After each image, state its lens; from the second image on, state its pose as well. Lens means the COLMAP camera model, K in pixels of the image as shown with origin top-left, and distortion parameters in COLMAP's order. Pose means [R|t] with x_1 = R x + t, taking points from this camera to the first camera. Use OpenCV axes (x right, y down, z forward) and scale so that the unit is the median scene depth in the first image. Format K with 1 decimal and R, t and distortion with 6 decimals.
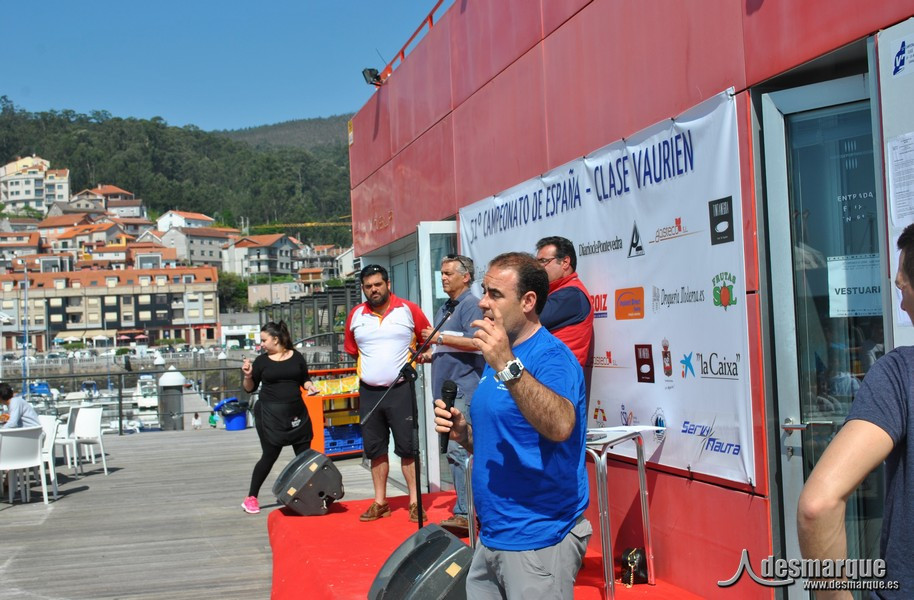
lens RADIAL K [[1251.1, 0, 456.5], [0, 1251.1, 301.9], [0, 0, 1]] dist [-0.041478, 0.000000]
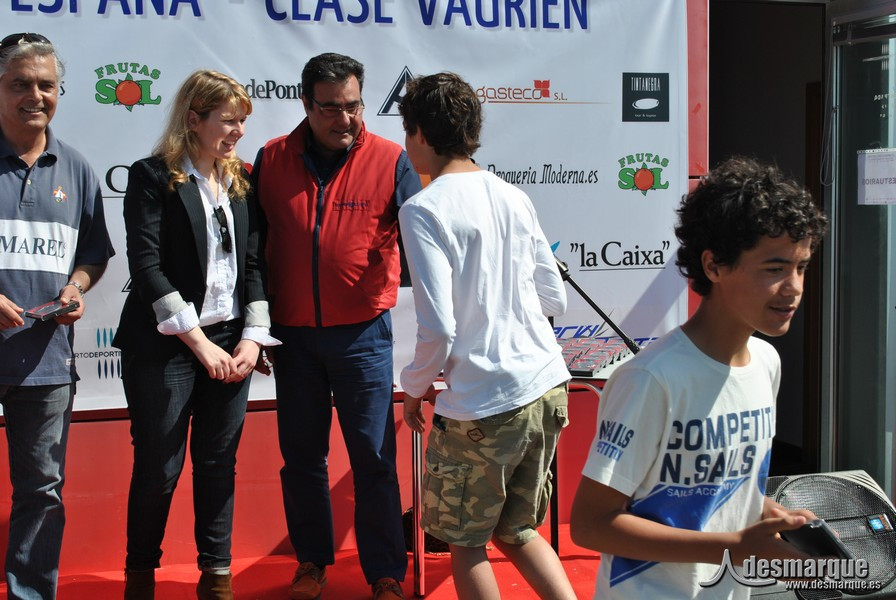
lens RADIAL K [[1287.6, 0, 443.6], [0, 1287.6, 302.9], [0, 0, 1]] dist [-0.036171, 0.000000]
pose [[-0.091046, -0.042161, 0.994954, -0.712302], [-0.011419, 0.999082, 0.041291, 0.048451], [-0.995781, -0.007602, -0.091444, 1.215800]]
